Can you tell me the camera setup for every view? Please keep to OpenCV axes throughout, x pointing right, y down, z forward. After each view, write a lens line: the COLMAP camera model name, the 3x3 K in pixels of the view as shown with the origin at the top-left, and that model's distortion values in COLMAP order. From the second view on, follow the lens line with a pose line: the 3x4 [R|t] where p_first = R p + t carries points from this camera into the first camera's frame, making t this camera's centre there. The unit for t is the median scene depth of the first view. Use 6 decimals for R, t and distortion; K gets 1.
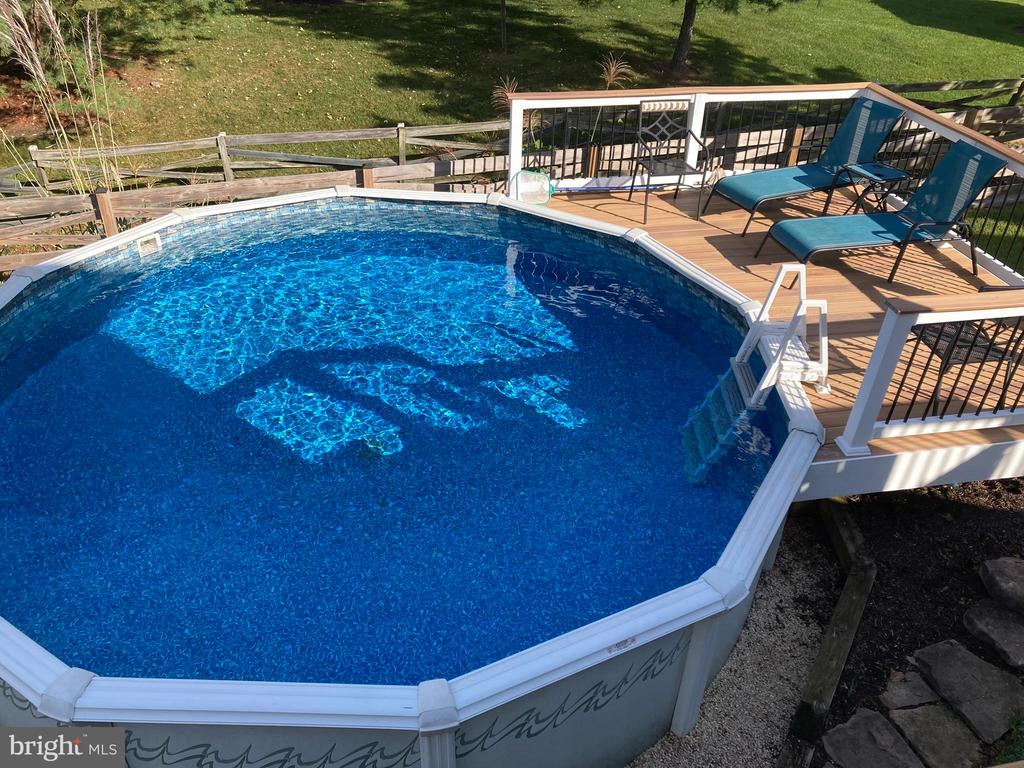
lens RADIAL K [[807.7, 0, 512.0], [0, 807.7, 384.0], [0, 0, 1]] dist [0.065999, -0.120864]
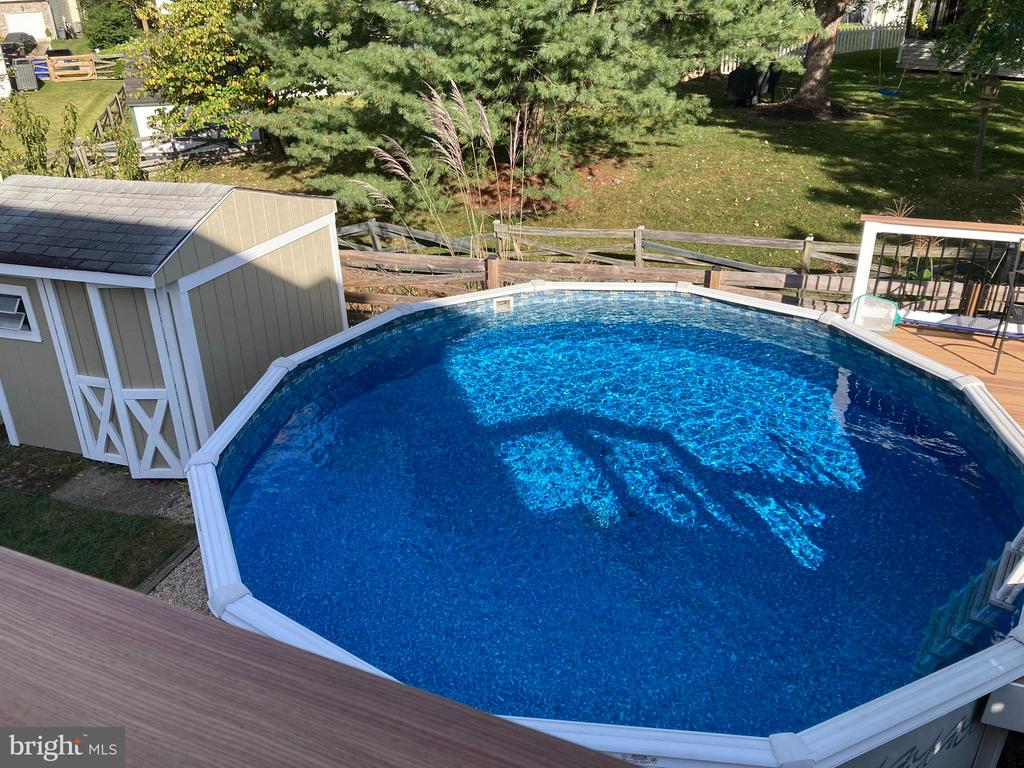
lens RADIAL K [[835.7, 0, 512.0], [0, 835.7, 384.0], [0, 0, 1]] dist [-0.006315, -0.006663]
pose [[0.814460, 0.209592, -0.541042, 0.217436], [-0.276026, 0.960162, -0.043564, -0.008129], [0.510357, 0.184823, 0.839867, -0.000140]]
